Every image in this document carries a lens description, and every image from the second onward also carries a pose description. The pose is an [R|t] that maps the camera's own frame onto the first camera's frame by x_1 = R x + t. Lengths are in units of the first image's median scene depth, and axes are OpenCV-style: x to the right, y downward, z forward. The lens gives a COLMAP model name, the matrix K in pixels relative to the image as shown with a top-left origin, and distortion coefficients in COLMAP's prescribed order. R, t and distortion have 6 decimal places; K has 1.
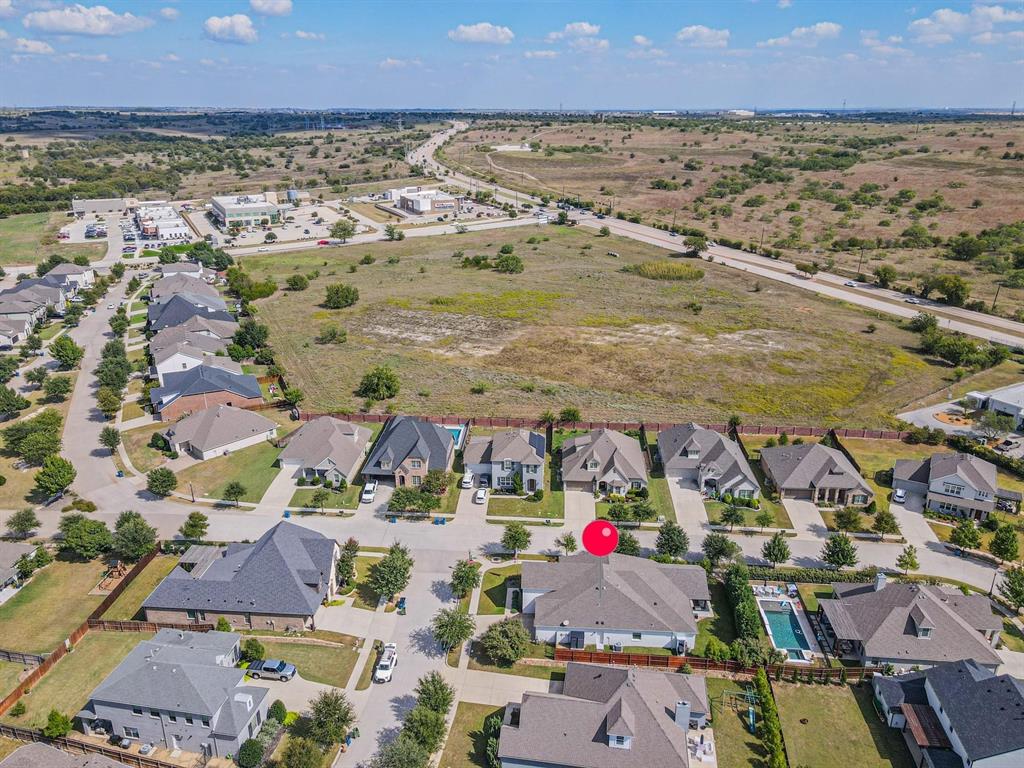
lens RADIAL K [[741.2, 0, 506.6], [0, 741.2, 382.6], [0, 0, 1]] dist [0.011823, 0.003371]
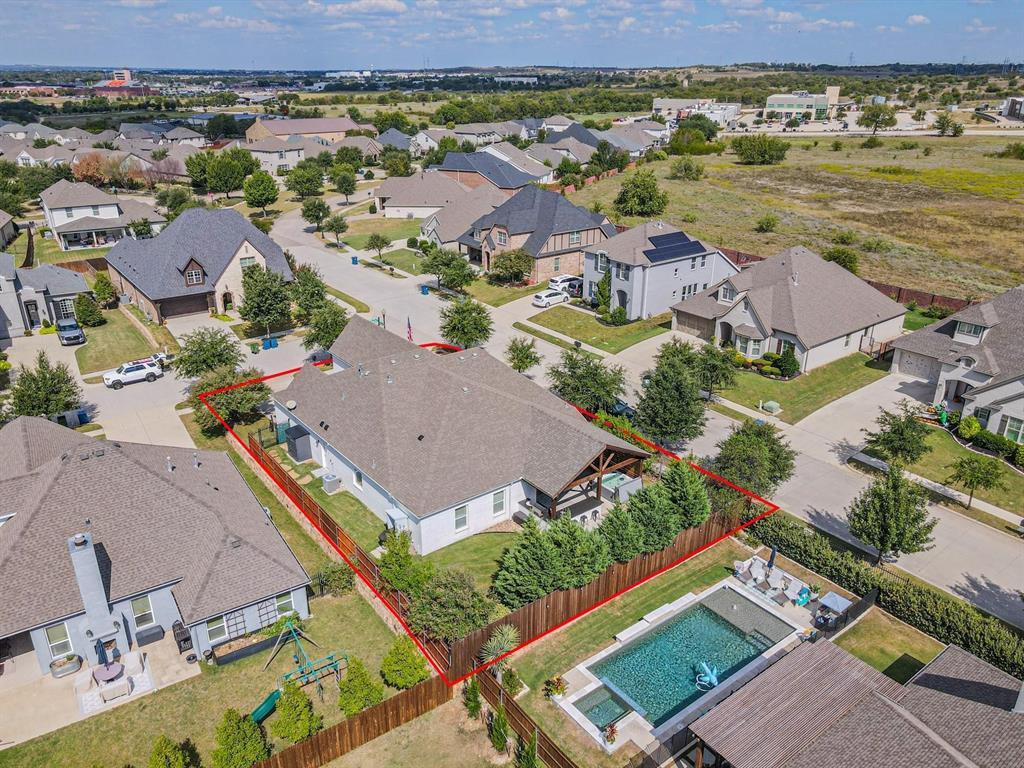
lens RADIAL K [[741.2, 0, 506.6], [0, 741.2, 382.6], [0, 0, 1]] dist [0.011823, 0.003371]
pose [[0.676198, 0.288163, -0.678026, 0.402167], [-0.223718, 0.957187, 0.183693, 0.110782], [0.701931, 0.027474, 0.711715, 0.498572]]
